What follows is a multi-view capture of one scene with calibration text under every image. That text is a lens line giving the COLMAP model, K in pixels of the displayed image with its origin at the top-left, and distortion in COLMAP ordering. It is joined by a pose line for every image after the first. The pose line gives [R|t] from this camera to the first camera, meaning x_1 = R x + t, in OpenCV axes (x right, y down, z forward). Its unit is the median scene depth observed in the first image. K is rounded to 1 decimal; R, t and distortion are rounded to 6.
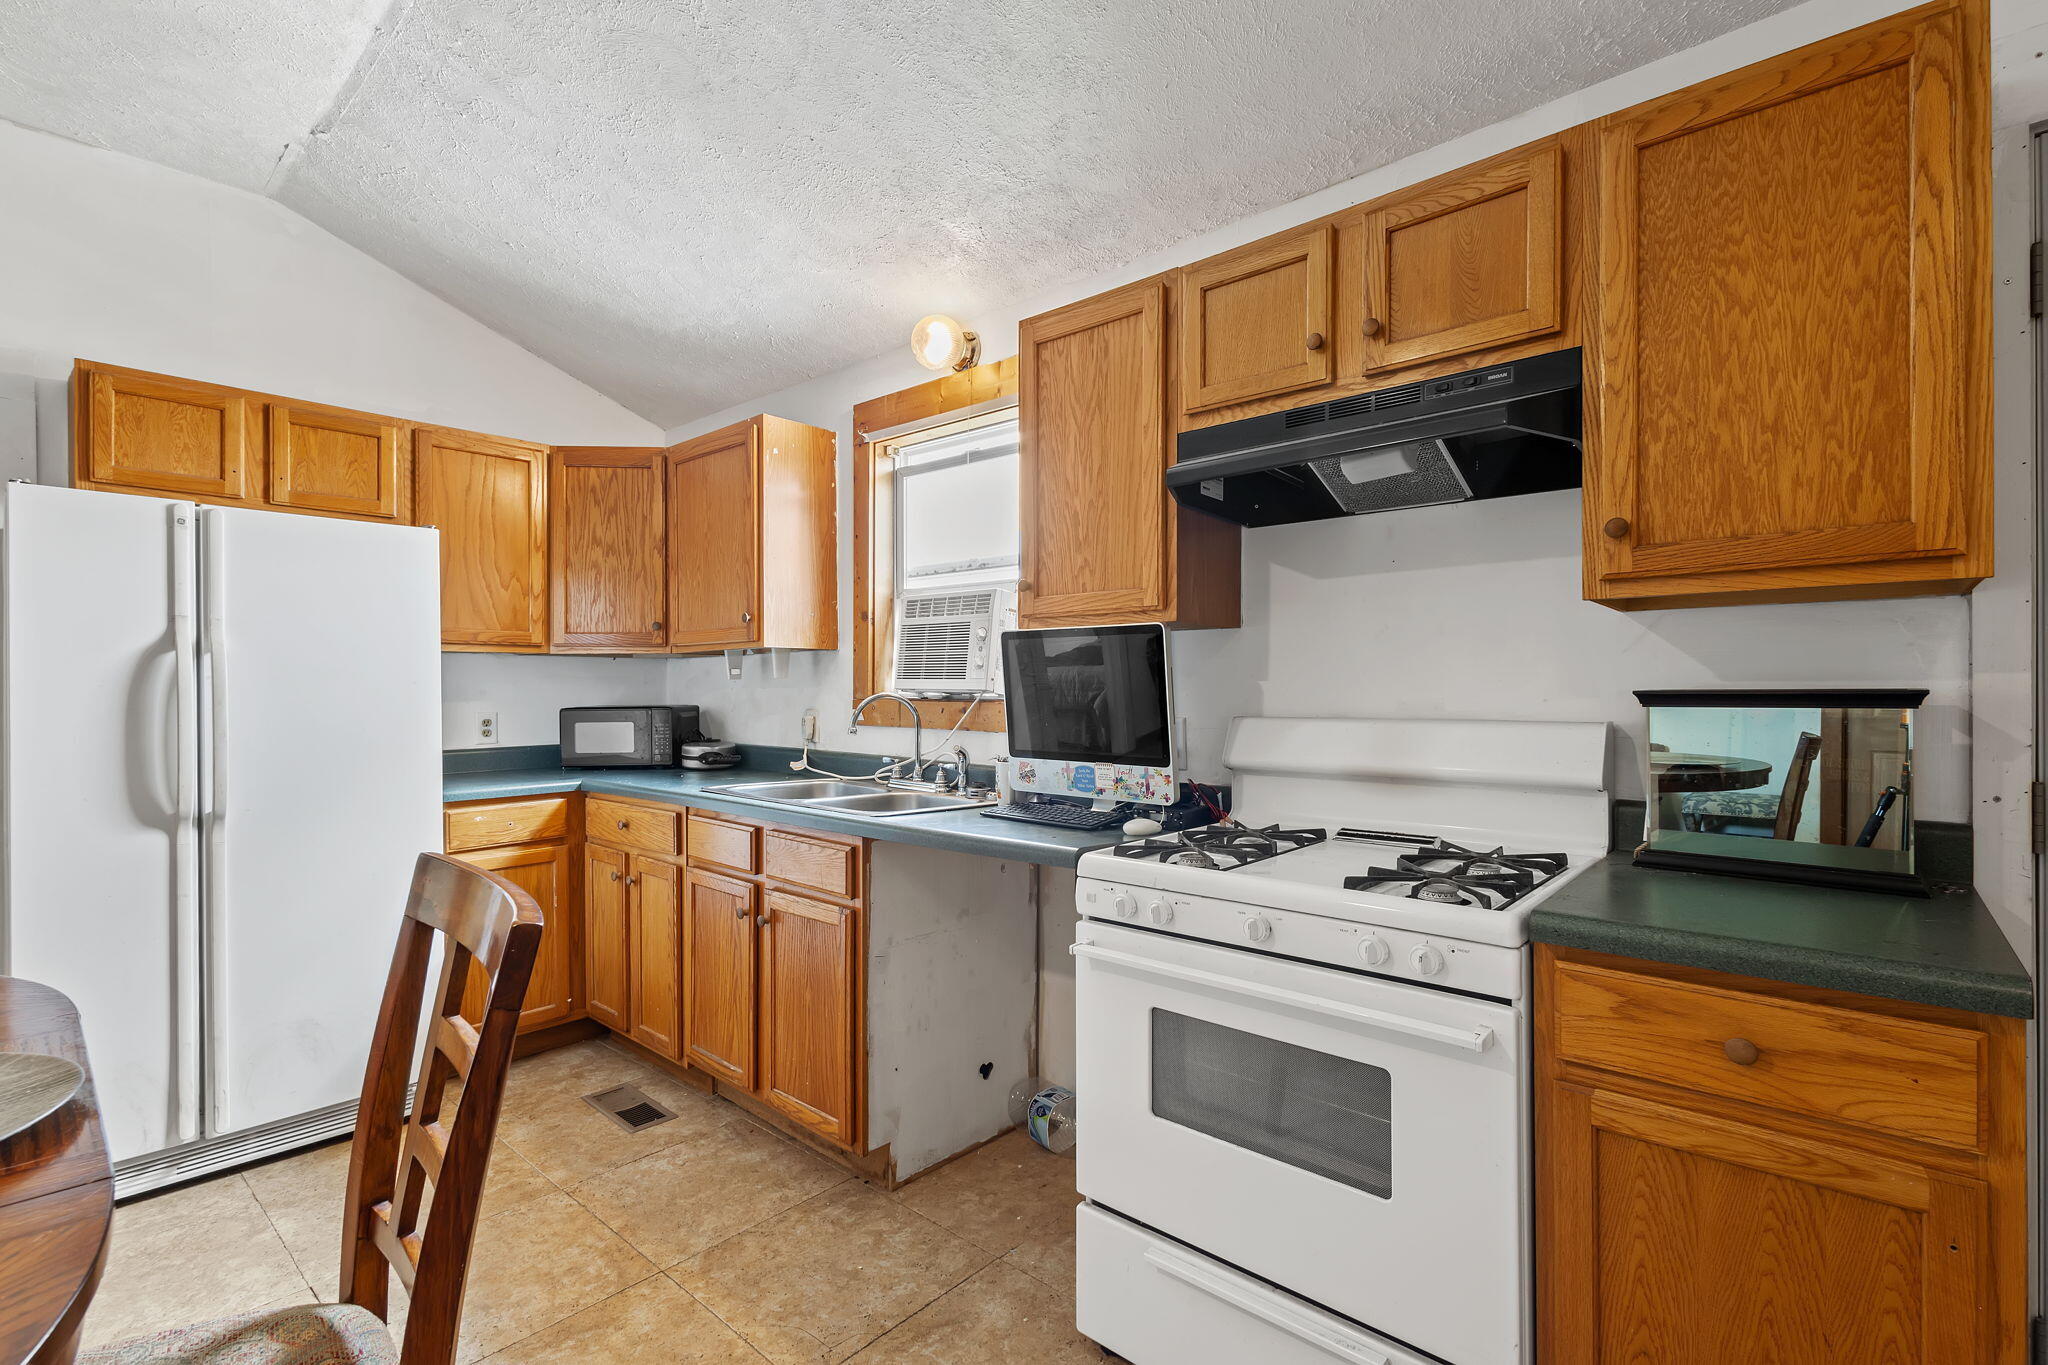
lens RADIAL K [[942.3, 0, 1019.6], [0, 942.3, 691.6], [0, 0, 1]] dist [0.008956, -0.002898]
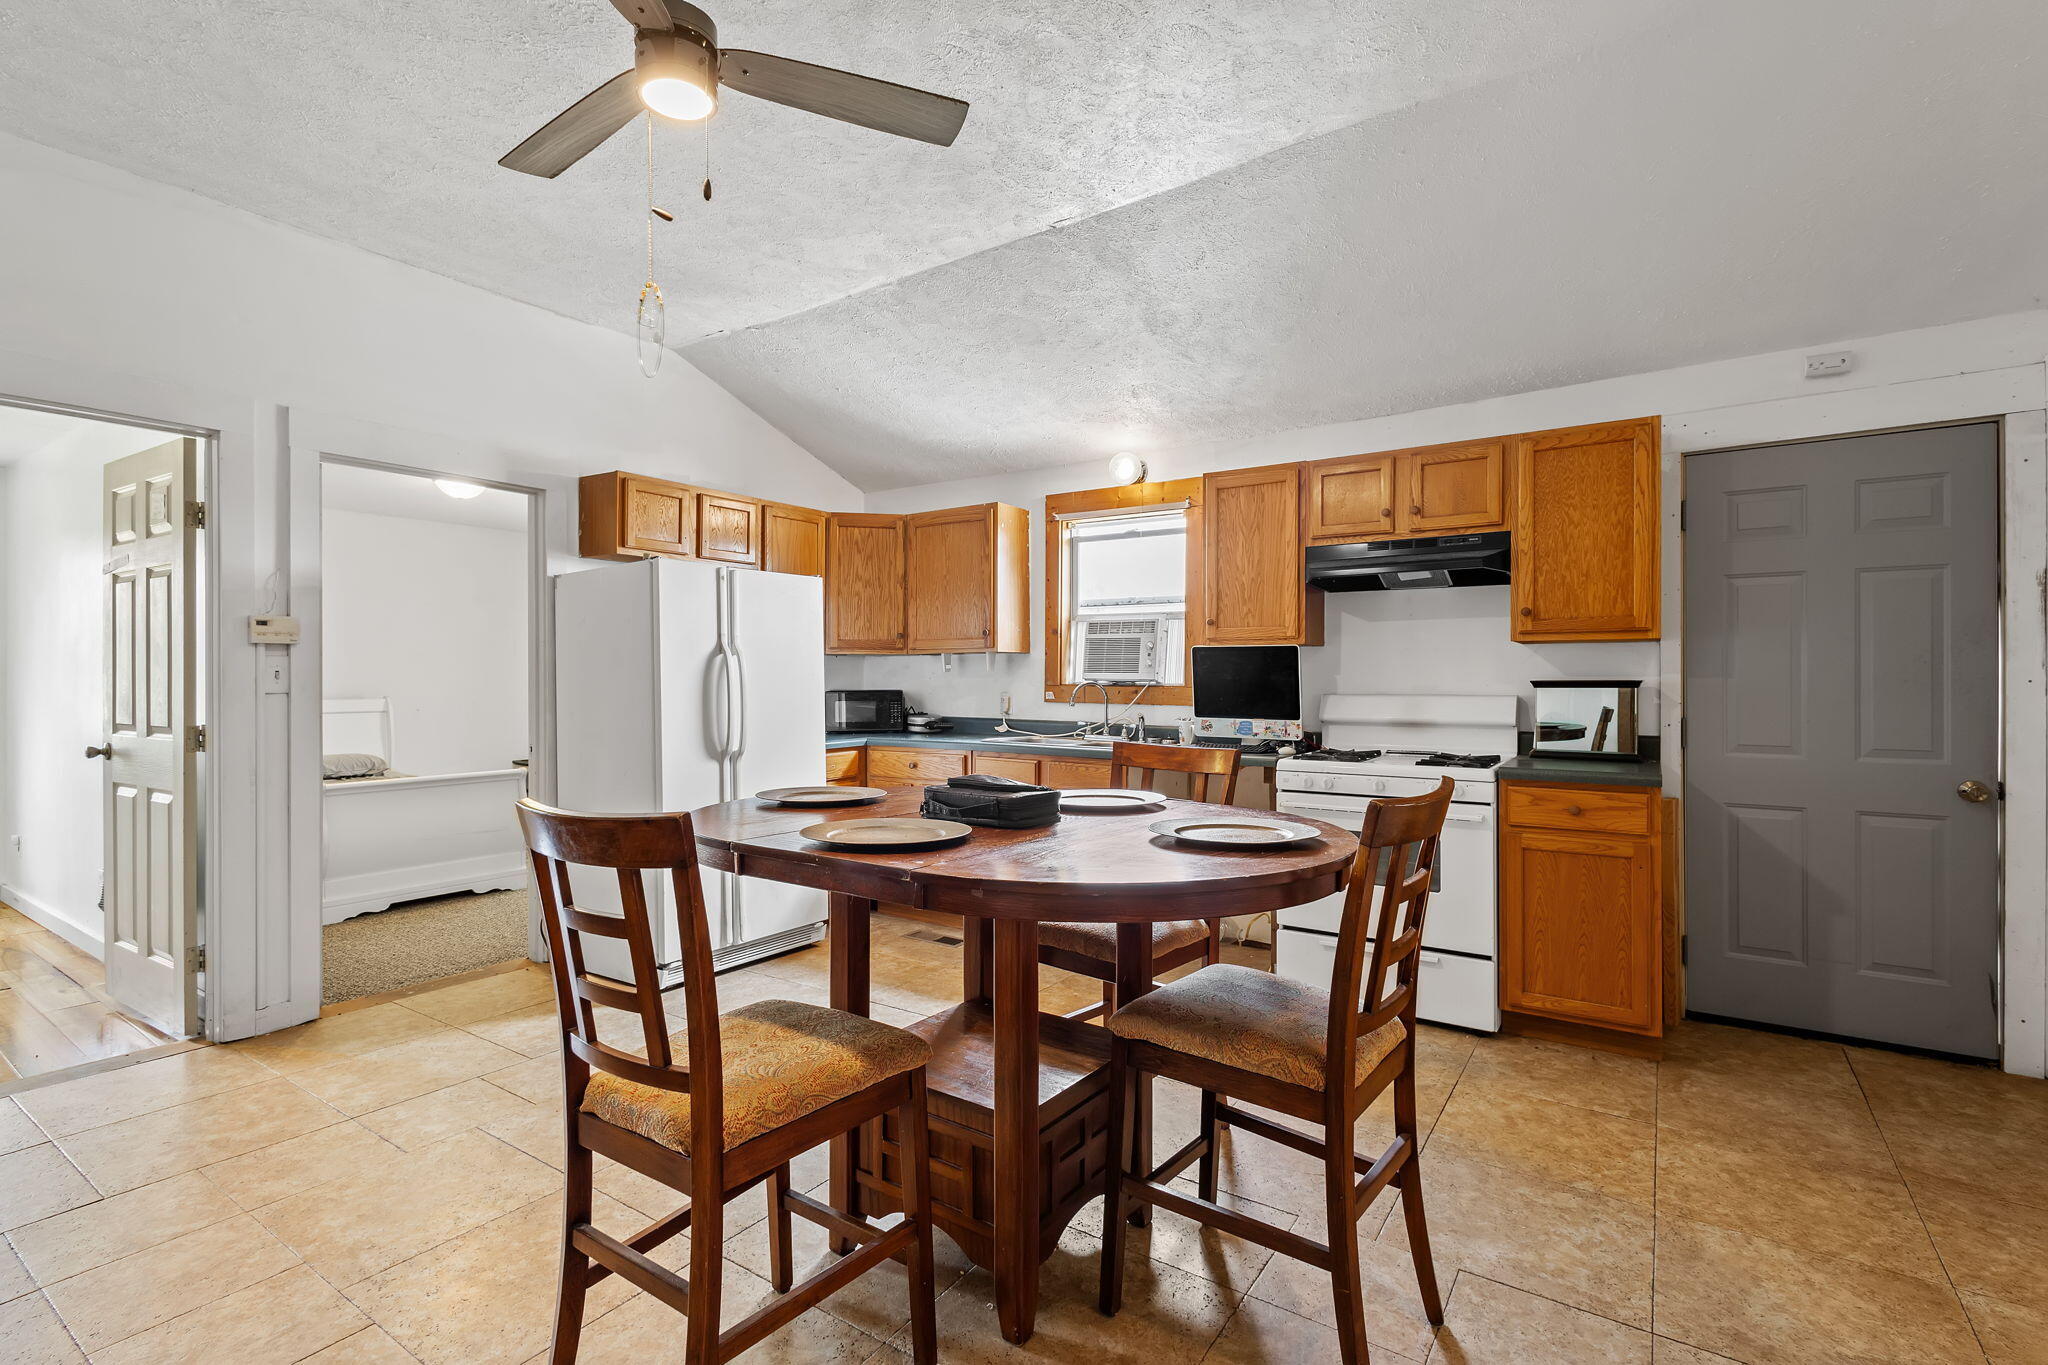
lens RADIAL K [[942.3, 0, 1027.6], [0, 942.3, 679.7], [0, 0, 1]] dist [0.008956, -0.002898]
pose [[0.990893, 0.002958, 0.134616, -0.606356], [-0.002682, 0.999994, -0.002232, 0.003565], [-0.134622, 0.001850, 0.990895, -0.771710]]
